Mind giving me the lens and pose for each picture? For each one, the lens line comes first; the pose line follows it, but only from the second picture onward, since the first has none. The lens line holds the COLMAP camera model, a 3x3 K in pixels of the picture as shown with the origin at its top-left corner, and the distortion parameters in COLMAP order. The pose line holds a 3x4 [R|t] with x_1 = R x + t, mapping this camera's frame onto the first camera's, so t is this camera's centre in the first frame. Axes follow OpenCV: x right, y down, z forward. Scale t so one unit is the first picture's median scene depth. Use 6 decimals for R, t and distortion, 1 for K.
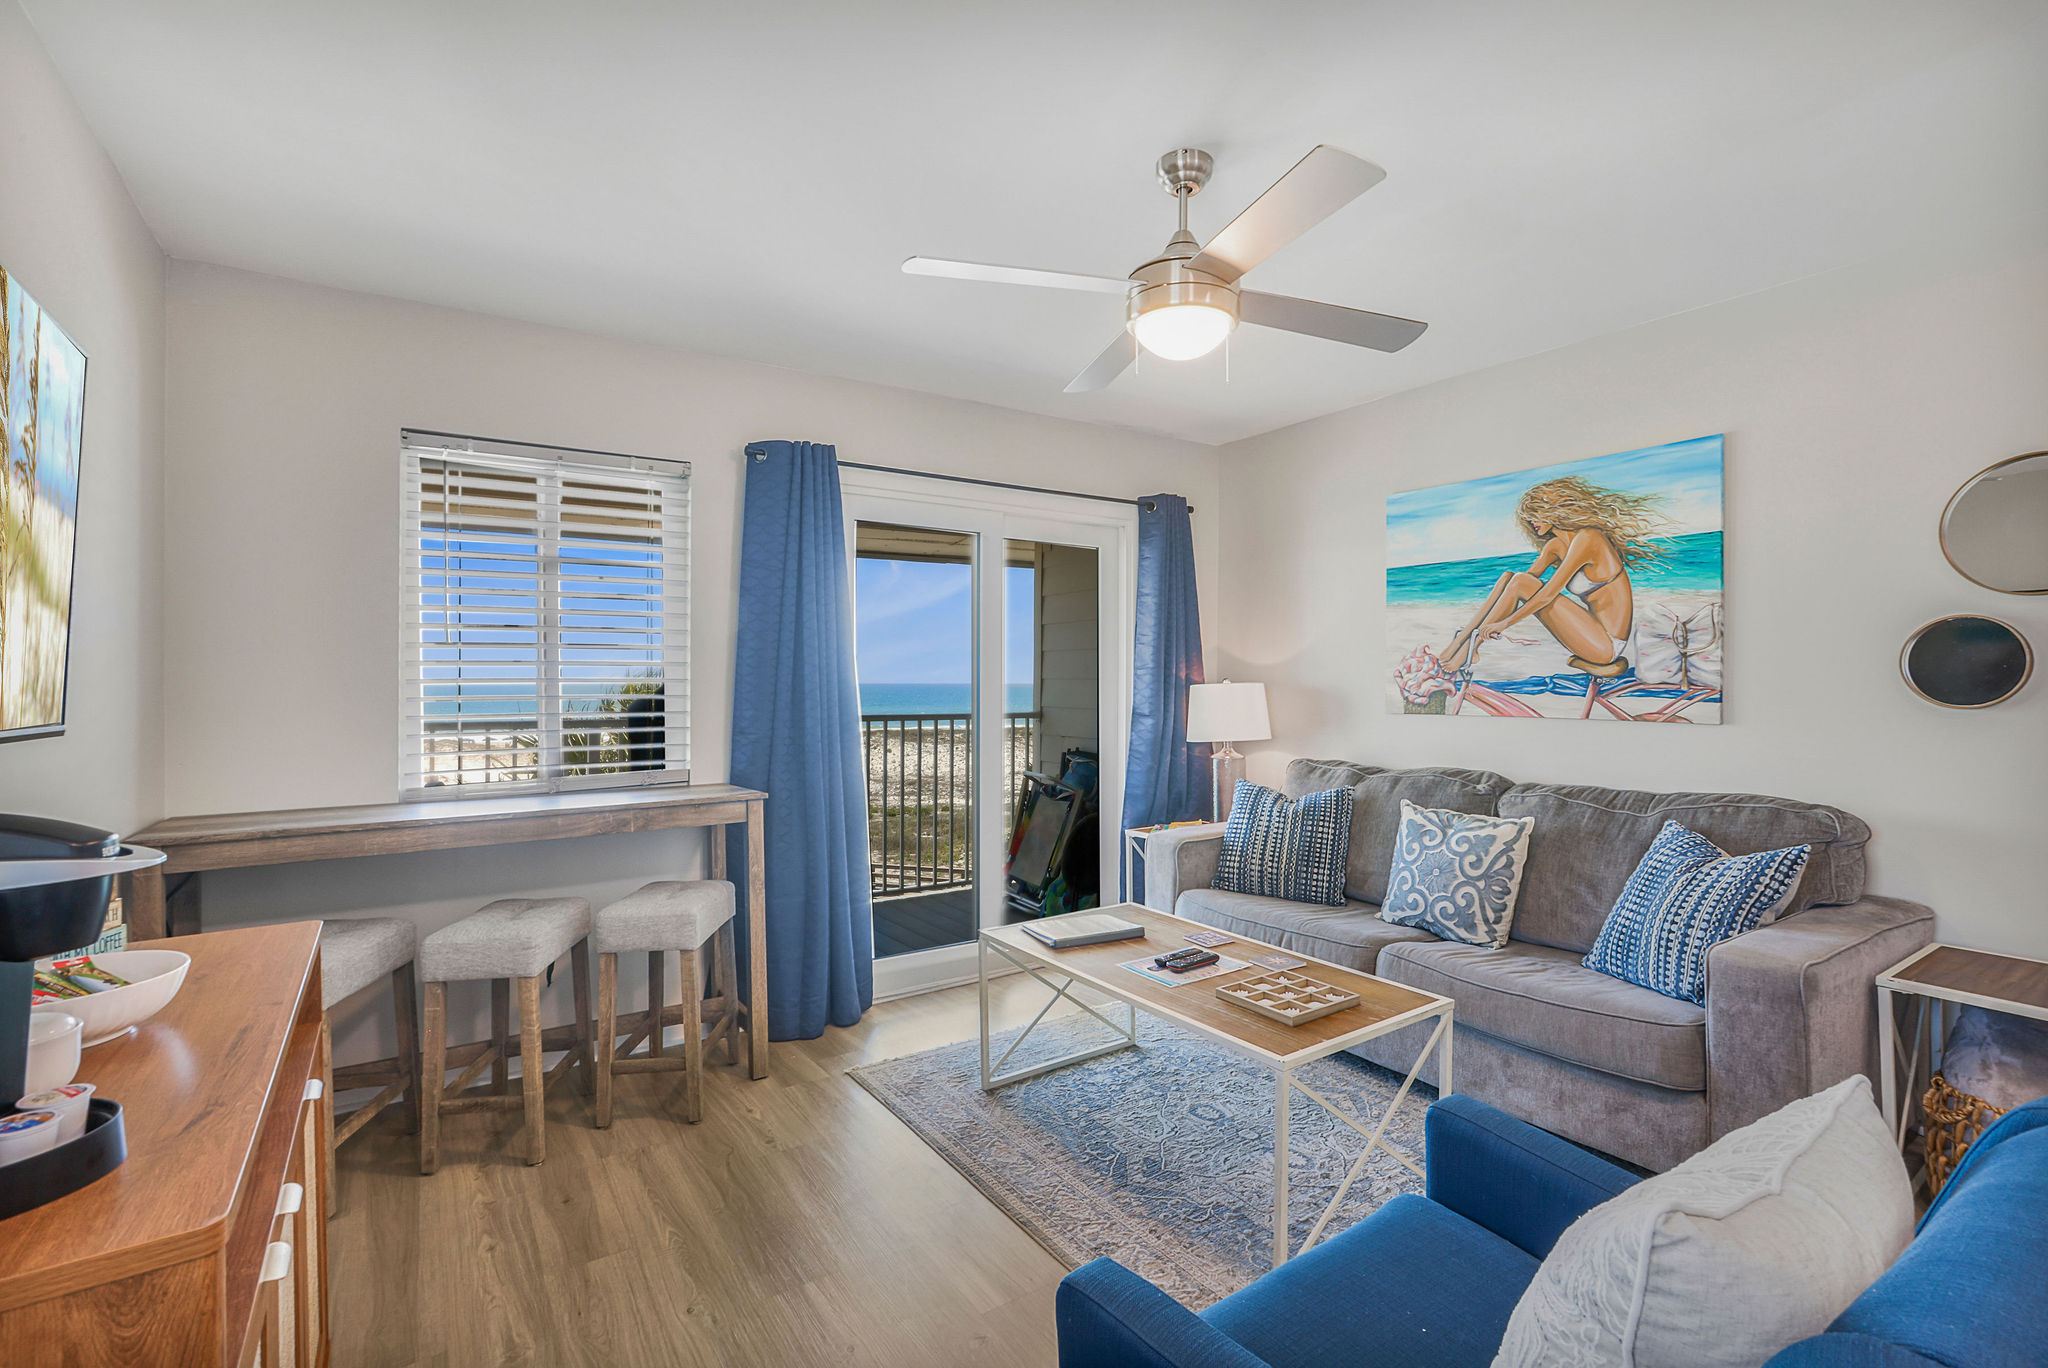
lens RADIAL K [[932.0, 0, 1026.4], [0, 932.0, 688.2], [0, 0, 1]] dist [-0.000253, 0.000054]
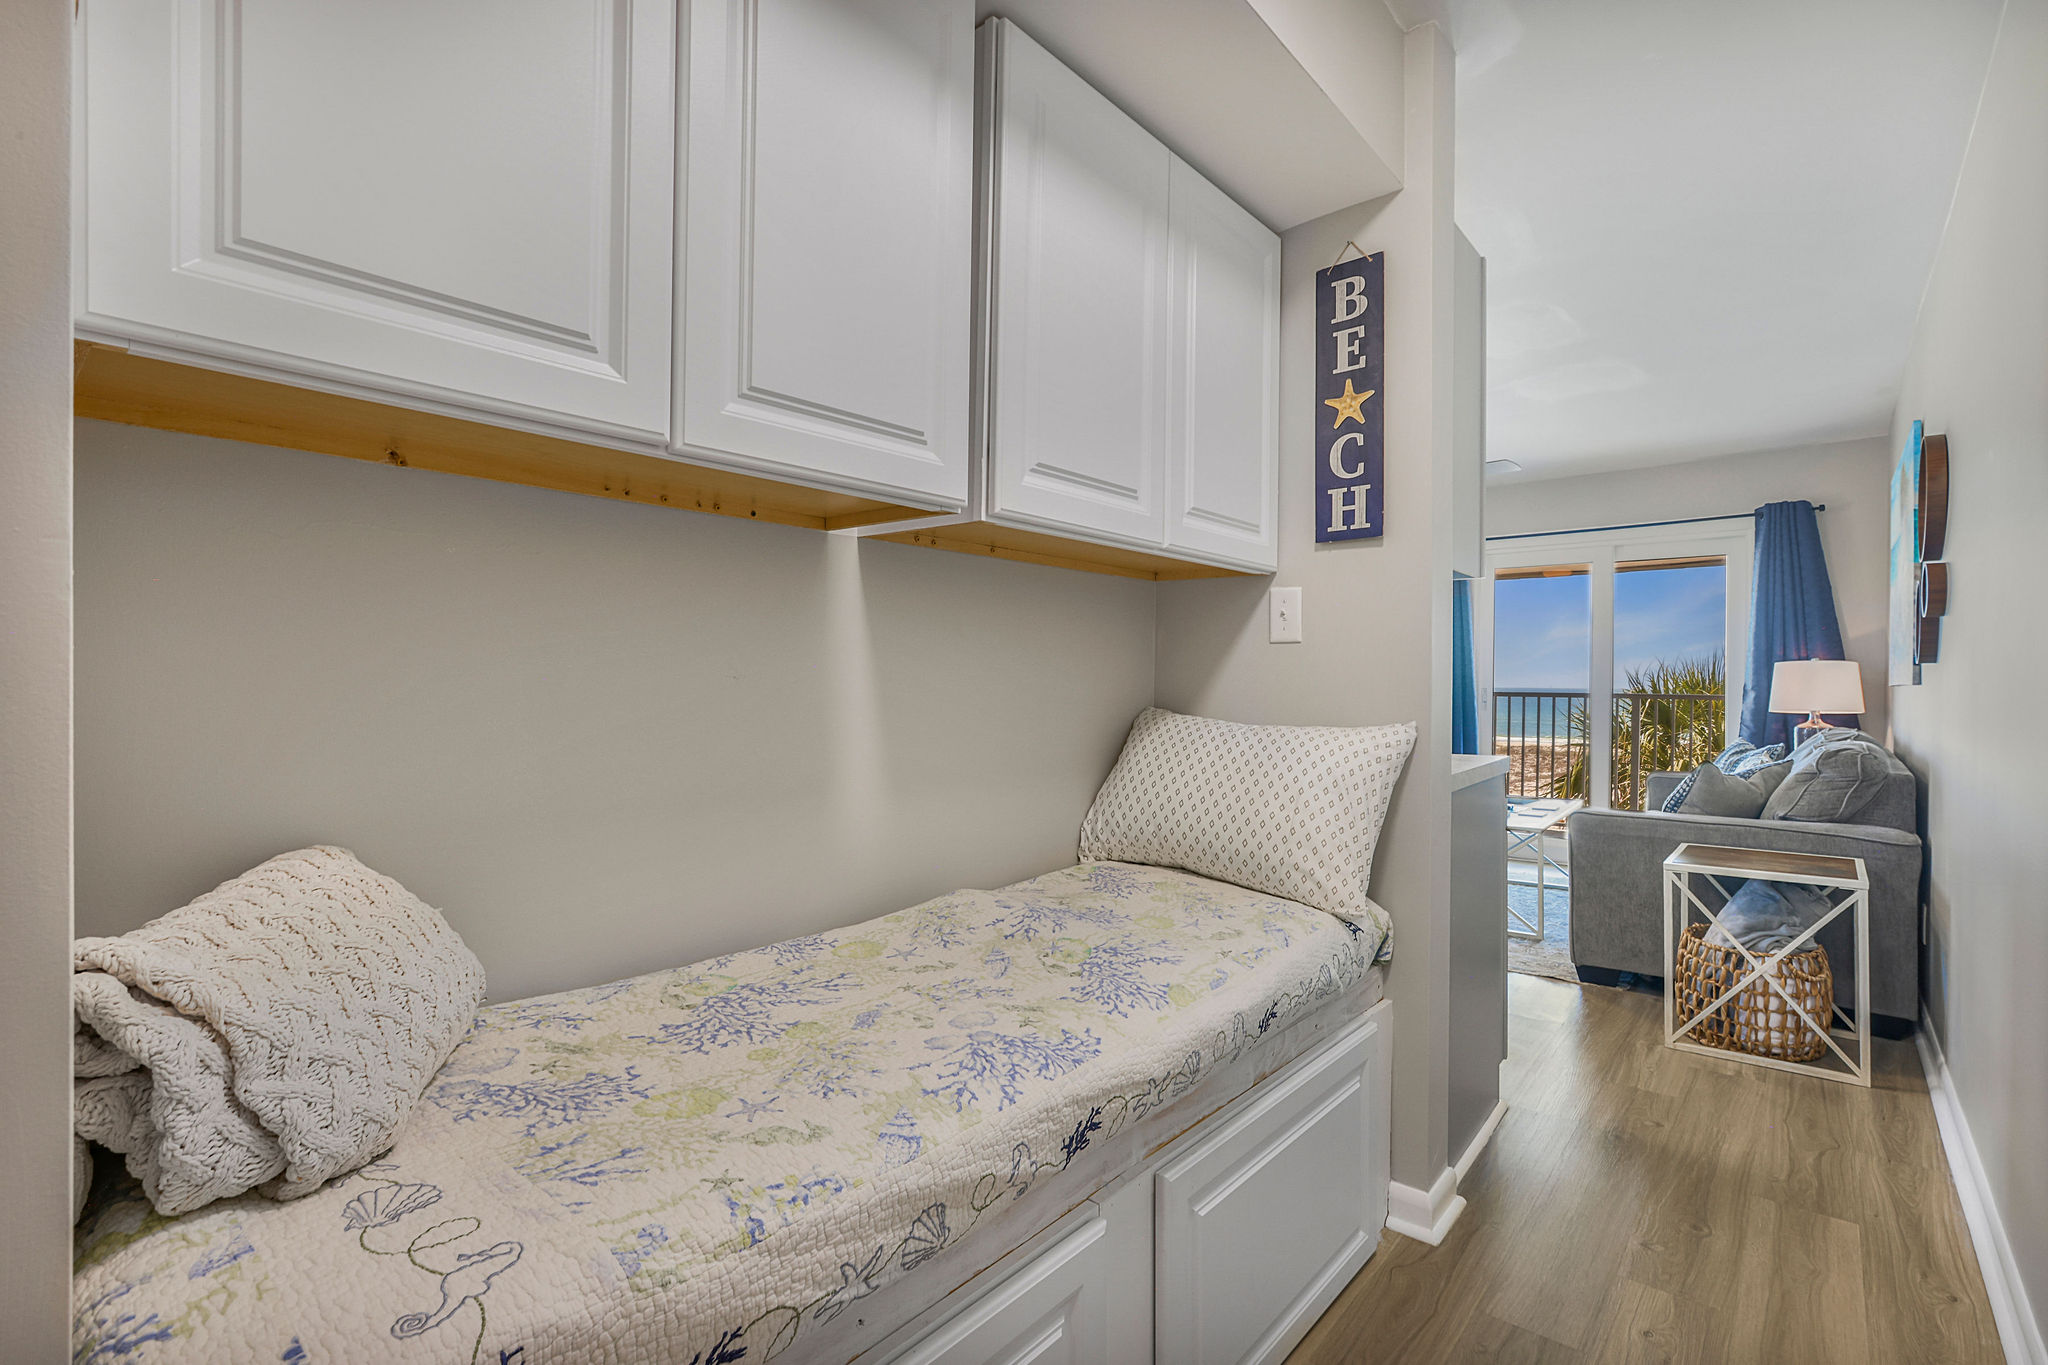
lens RADIAL K [[932.0, 0, 1024.5], [0, 932.0, 686.1], [0, 0, 1]] dist [-0.000253, 0.000054]
pose [[0.263509, -0.002236, -0.964654, 1.624645], [-0.003206, 0.999990, -0.003194, 0.034517], [0.964652, 0.003934, 0.263500, -0.293924]]
